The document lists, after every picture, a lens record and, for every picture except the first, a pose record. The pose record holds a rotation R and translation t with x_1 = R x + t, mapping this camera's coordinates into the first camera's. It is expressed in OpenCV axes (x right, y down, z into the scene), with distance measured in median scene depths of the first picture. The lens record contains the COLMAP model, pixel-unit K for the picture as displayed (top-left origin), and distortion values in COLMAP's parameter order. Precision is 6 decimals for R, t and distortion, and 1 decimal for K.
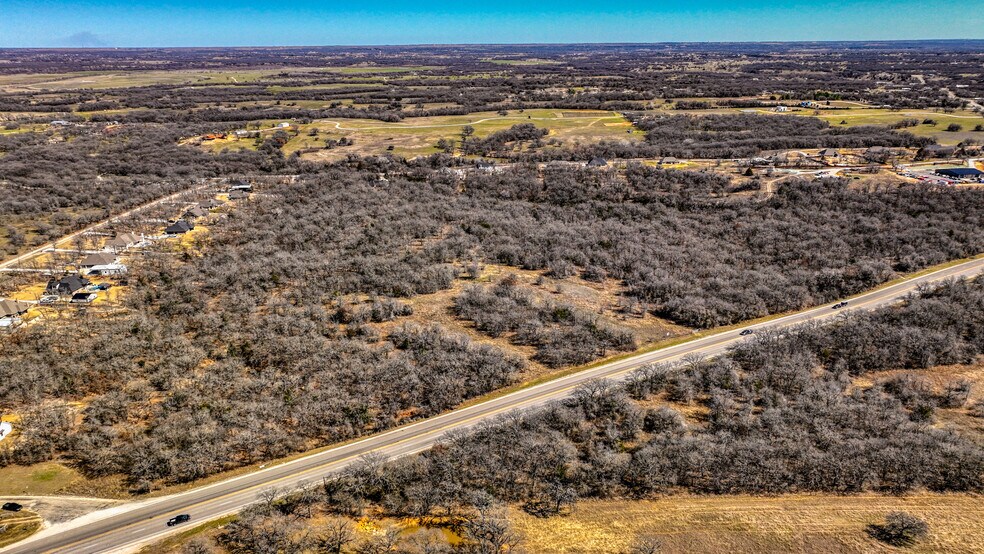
lens RADIAL K [[674.5, 0, 492.0], [0, 674.5, 277.0], [0, 0, 1]] dist [-0.001220, 0.015684]
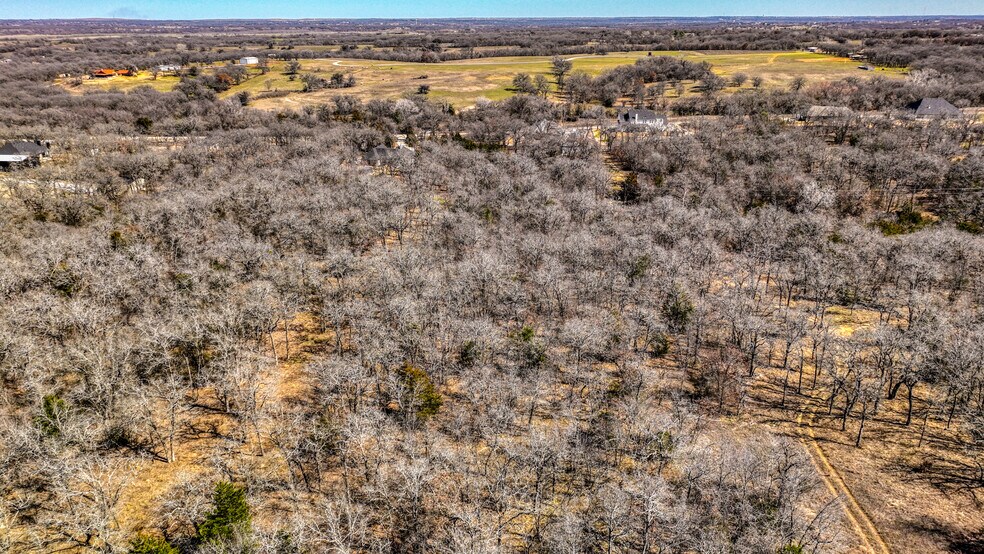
lens RADIAL K [[674.5, 0, 492.0], [0, 674.5, 277.0], [0, 0, 1]] dist [-0.001220, 0.015684]
pose [[0.998607, 0.019794, -0.048913, -0.069453], [-0.018342, 0.999383, 0.029942, -0.064522], [0.049476, -0.029003, 0.998354, 0.483325]]
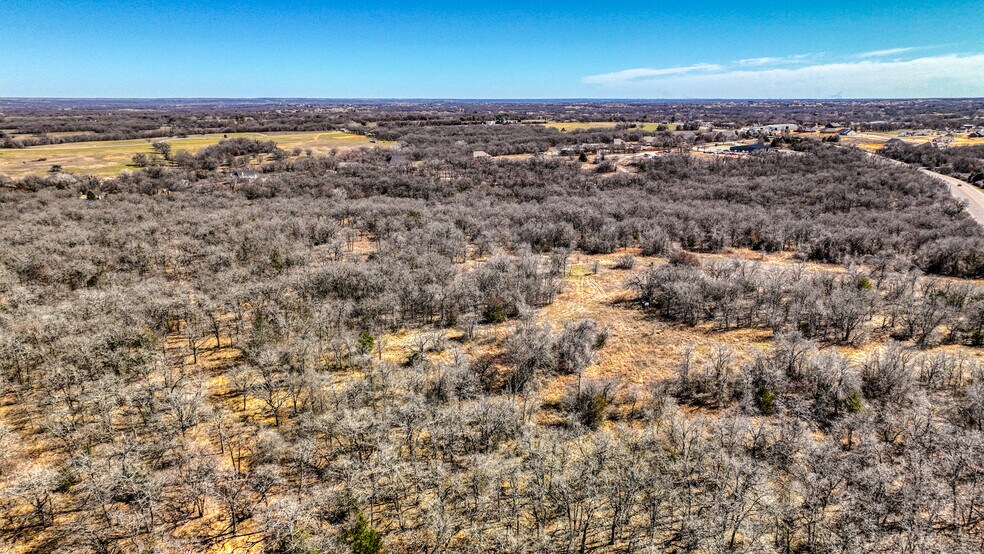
lens RADIAL K [[674.5, 0, 492.0], [0, 674.5, 277.0], [0, 0, 1]] dist [-0.001220, 0.015684]
pose [[0.843875, -0.132000, 0.520048, -0.148340], [0.172742, 0.984497, -0.030418, 0.006265], [-0.507971, 0.115503, 0.853595, 0.234366]]
